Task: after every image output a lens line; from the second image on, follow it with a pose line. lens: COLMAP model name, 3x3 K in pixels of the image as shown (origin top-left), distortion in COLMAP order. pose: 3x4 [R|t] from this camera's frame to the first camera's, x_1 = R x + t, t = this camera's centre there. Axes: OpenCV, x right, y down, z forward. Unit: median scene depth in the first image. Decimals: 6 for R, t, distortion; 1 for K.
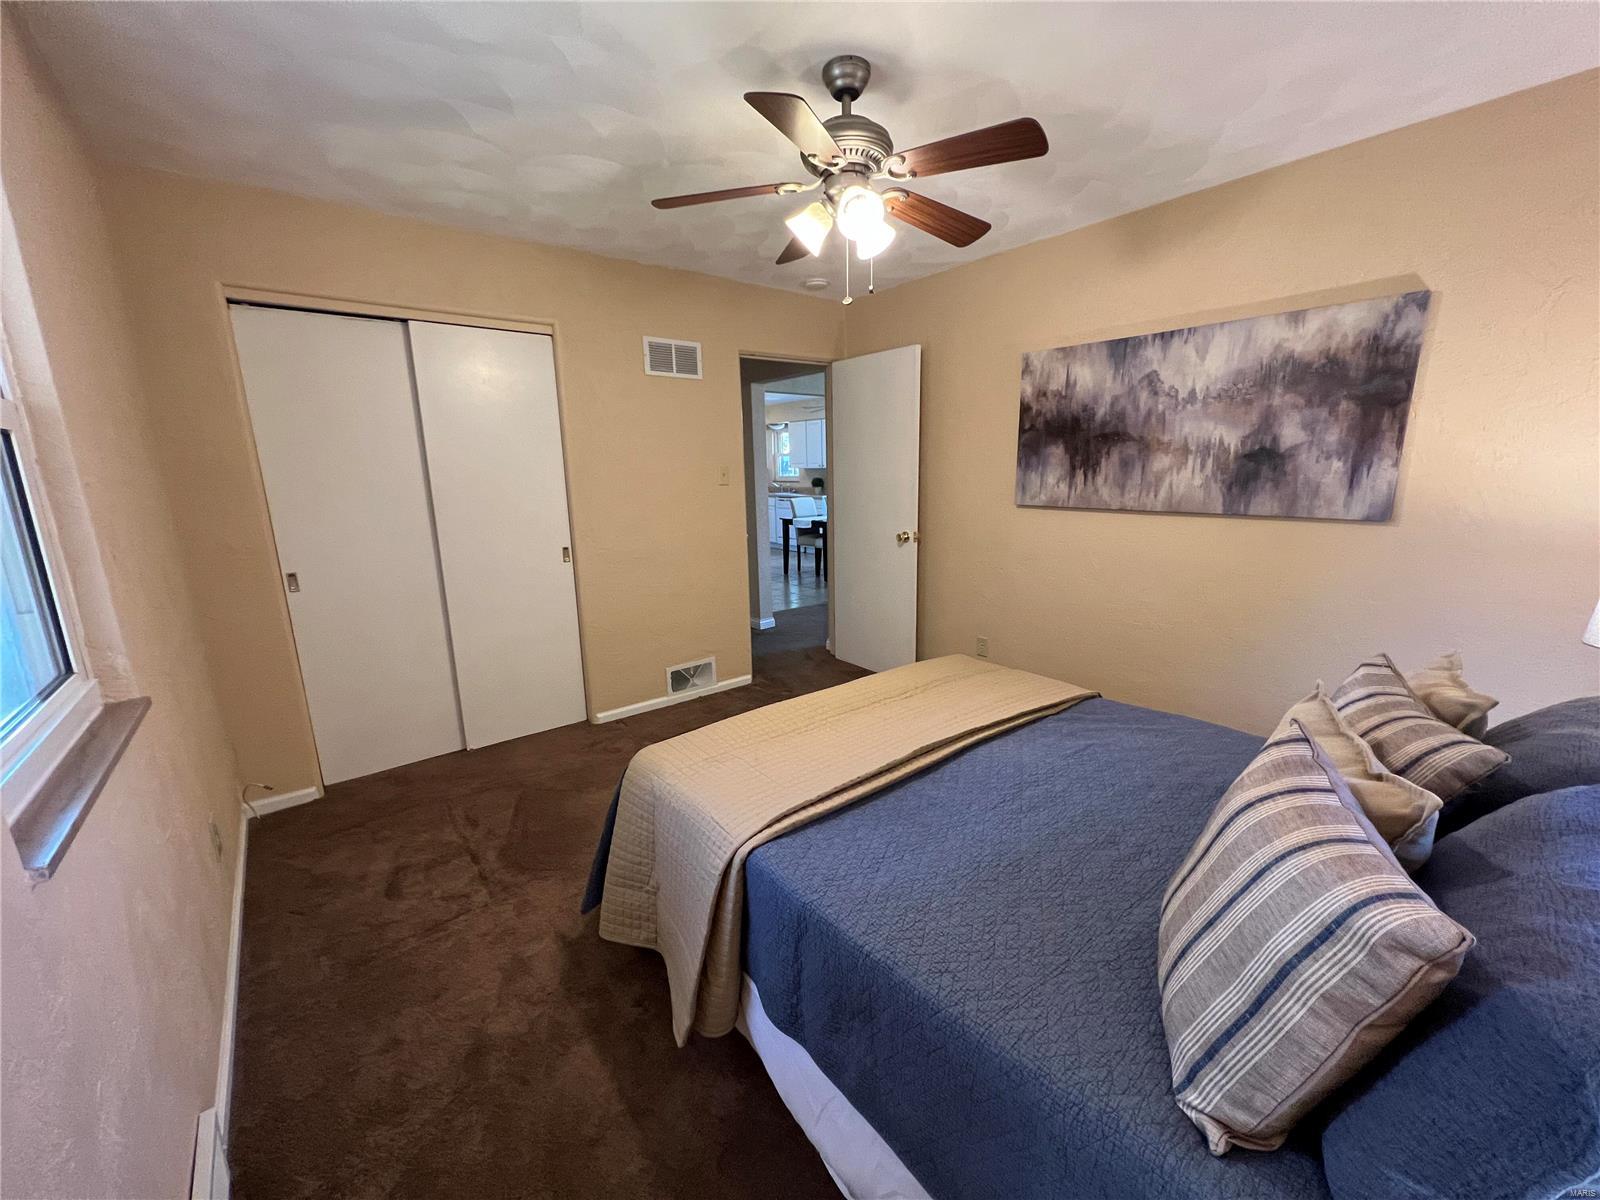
lens RADIAL K [[634.5, 0, 801.3], [0, 634.5, 603.4], [0, 0, 1]] dist [-0.002833, 0.000300]
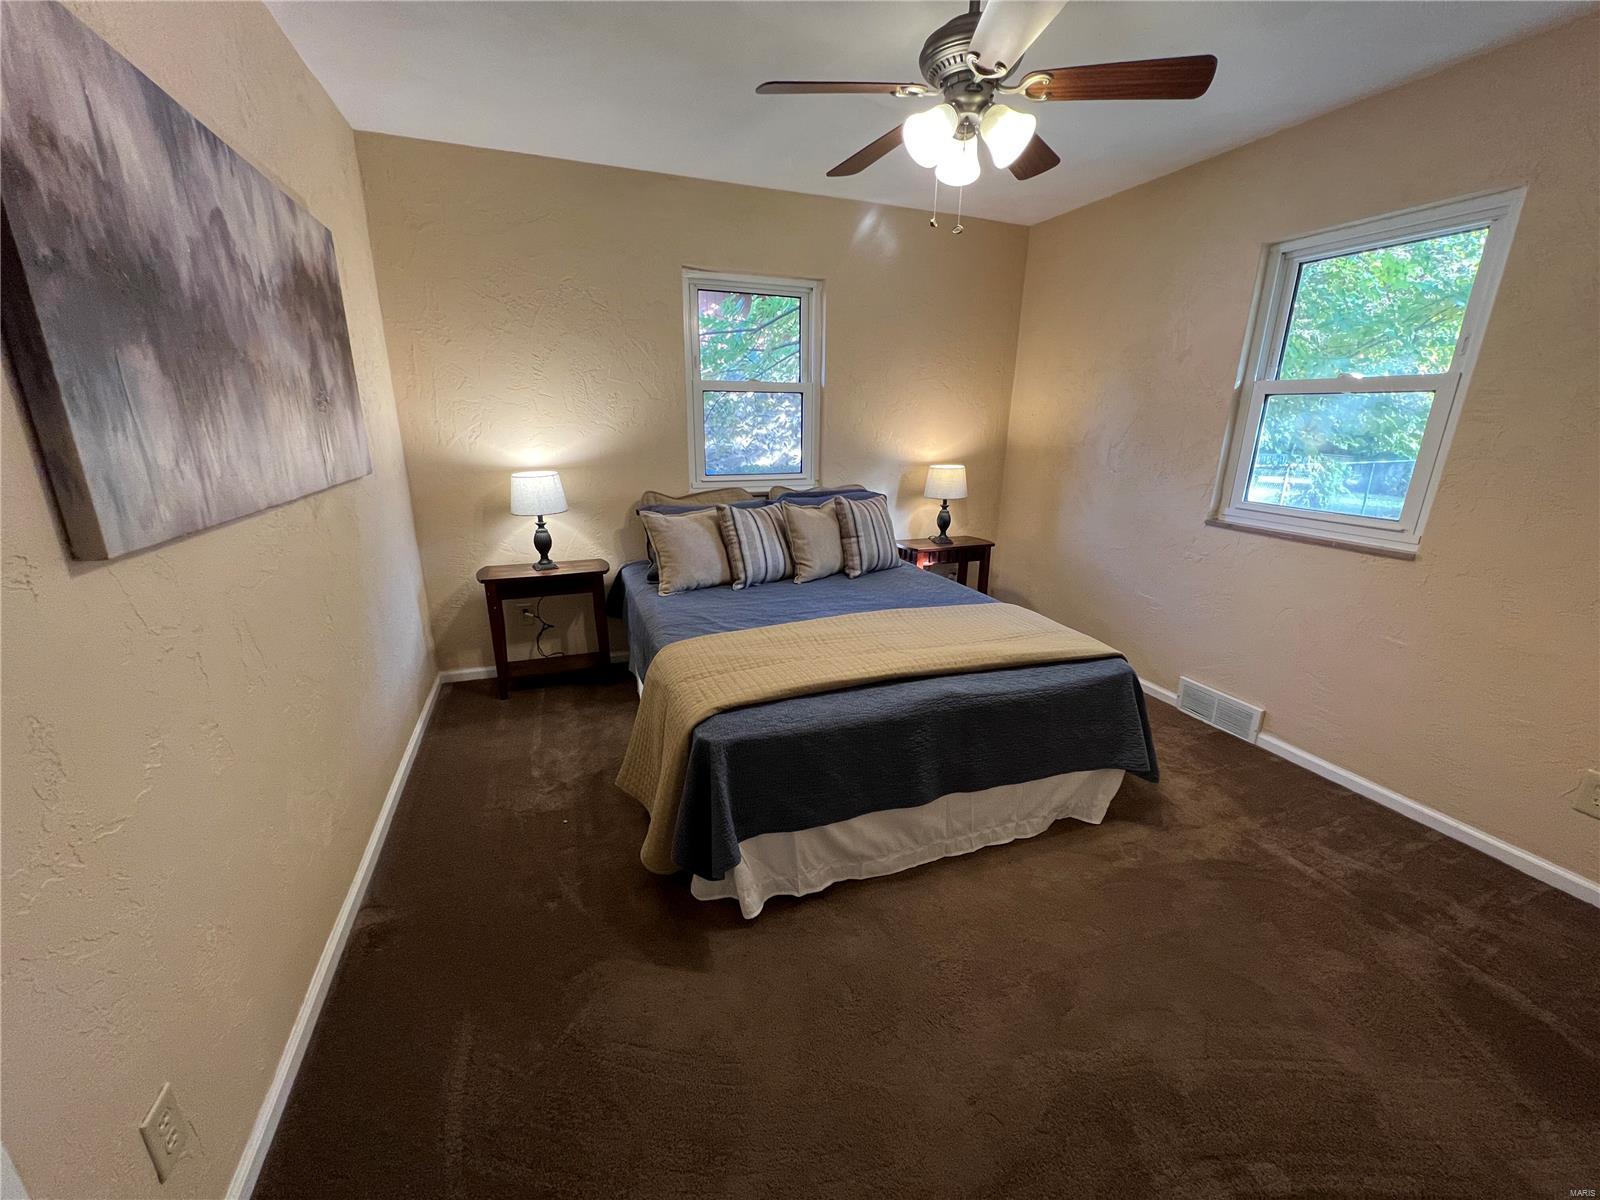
lens RADIAL K [[634.5, 0, 801.3], [0, 634.5, 603.4], [0, 0, 1]] dist [-0.002833, 0.000300]
pose [[-0.949335, -0.083698, 0.302916, -0.022989], [0.070935, 0.881939, 0.465995, -0.299398], [-0.306157, 0.463873, -0.831318, 1.409161]]
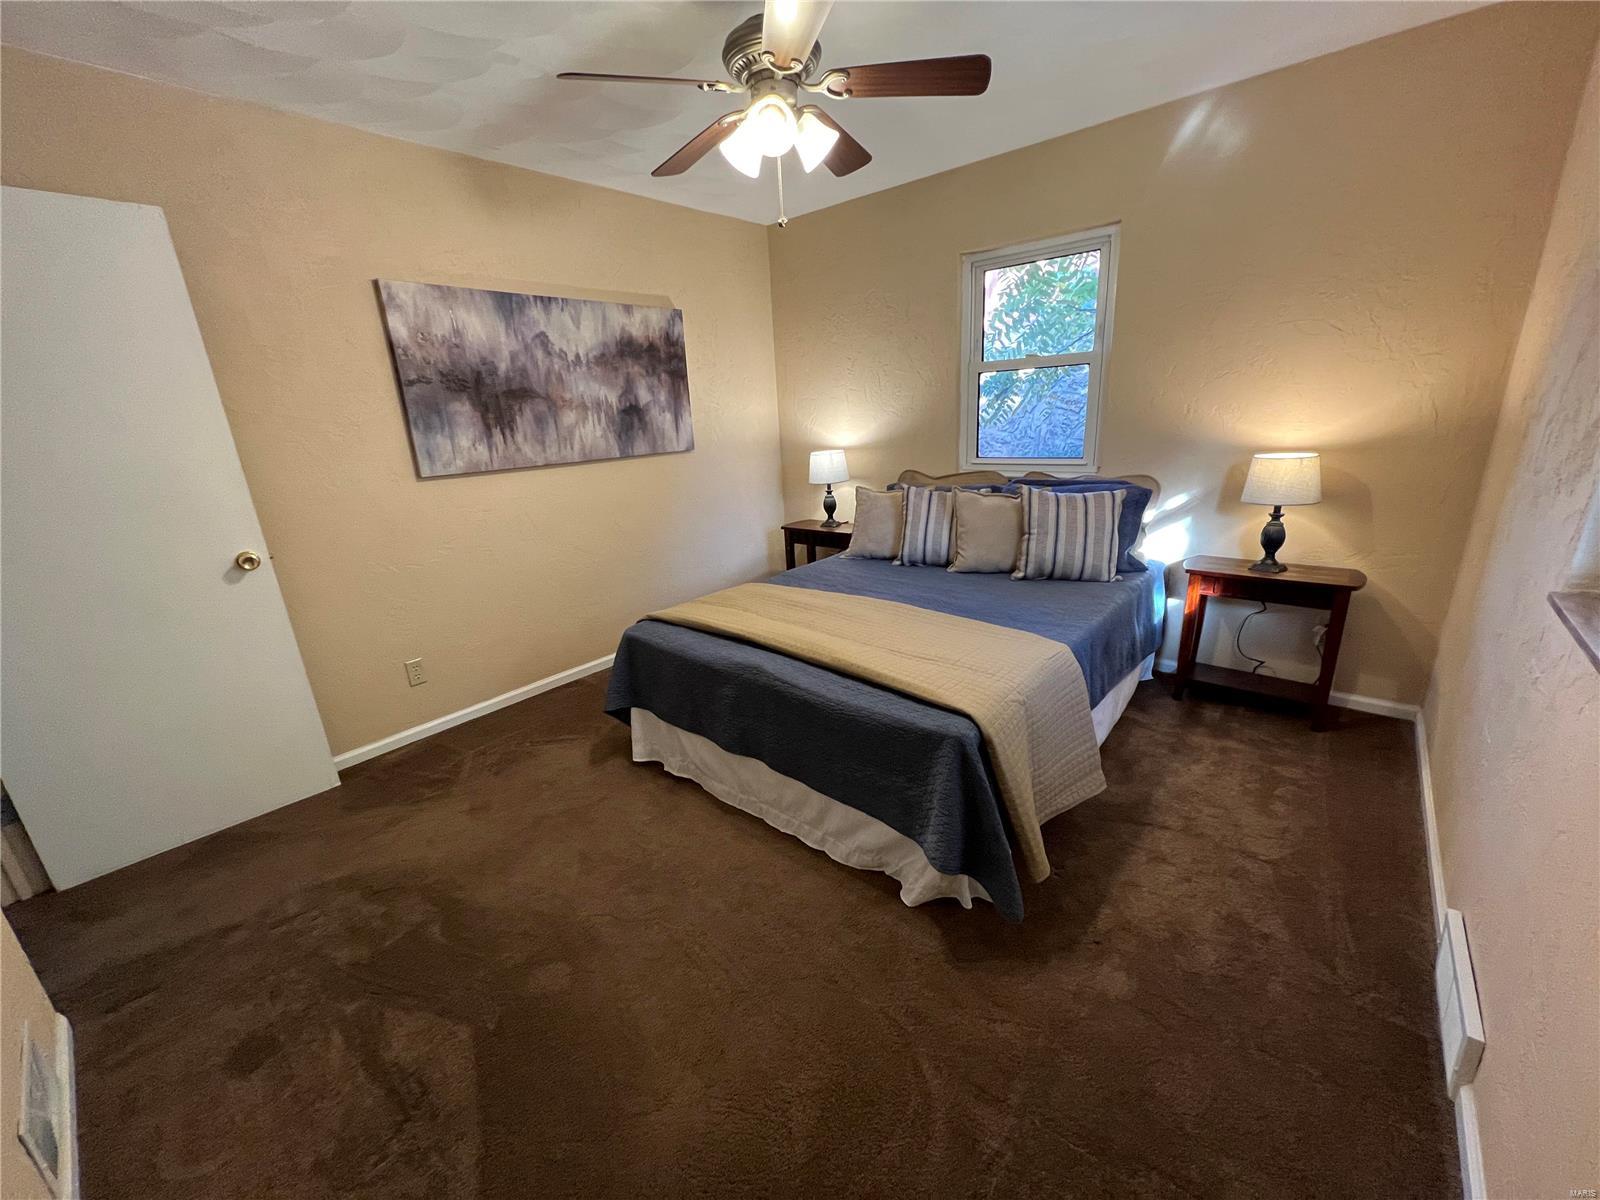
lens RADIAL K [[634.5, 0, 801.3], [0, 634.5, 603.4], [0, 0, 1]] dist [-0.002833, 0.000300]
pose [[-0.174641, -0.264737, 0.948375, -0.666779], [0.262113, 0.915922, 0.303945, -0.158461], [-0.949103, 0.301663, -0.090567, 0.828272]]
